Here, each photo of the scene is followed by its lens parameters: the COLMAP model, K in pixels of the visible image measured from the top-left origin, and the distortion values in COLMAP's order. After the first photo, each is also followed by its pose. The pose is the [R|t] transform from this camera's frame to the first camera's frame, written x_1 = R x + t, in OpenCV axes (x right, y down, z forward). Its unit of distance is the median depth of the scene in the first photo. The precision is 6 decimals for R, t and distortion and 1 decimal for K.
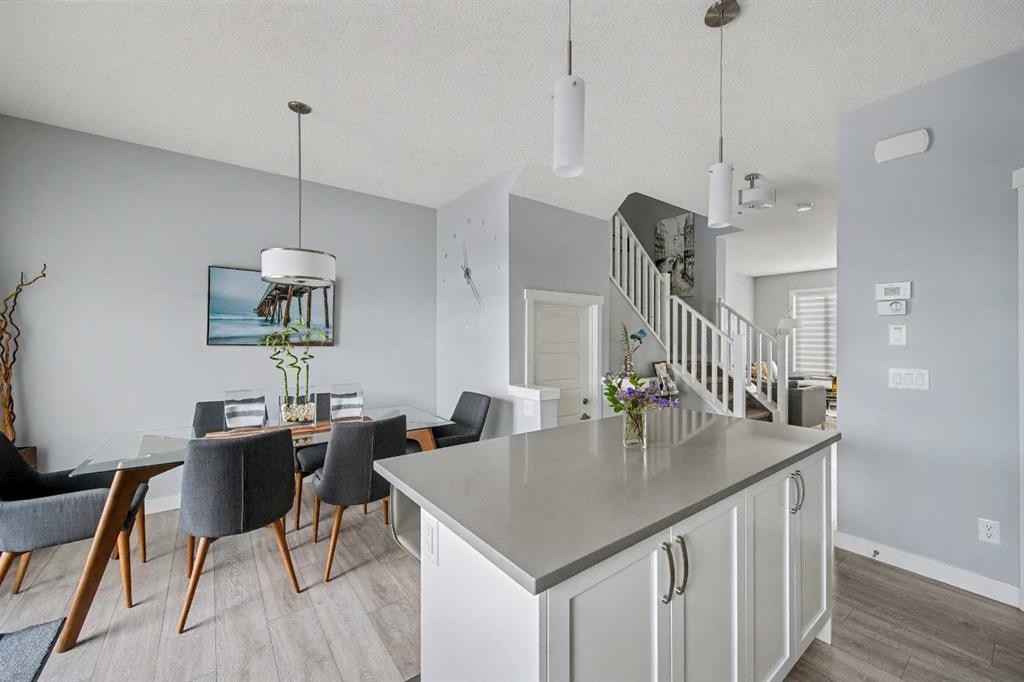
lens RADIAL K [[405.4, 0, 512.9], [0, 405.4, 338.4], [0, 0, 1]] dist [-0.001578, -0.000328]
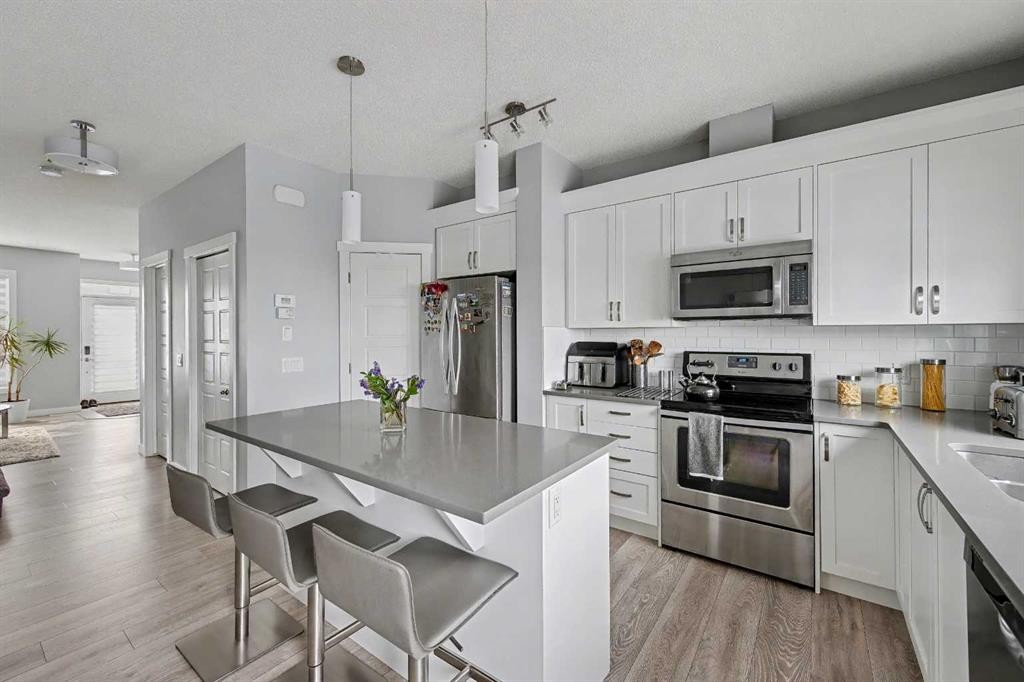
lens RADIAL K [[405.4, 0, 515.3], [0, 405.4, 333.6], [0, 0, 1]] dist [-0.001578, -0.000328]
pose [[-0.294165, 0.000285, 0.955754, -0.568423], [0.004156, 0.999991, 0.000981, -0.005329], [-0.955745, 0.004261, -0.294164, 0.662769]]
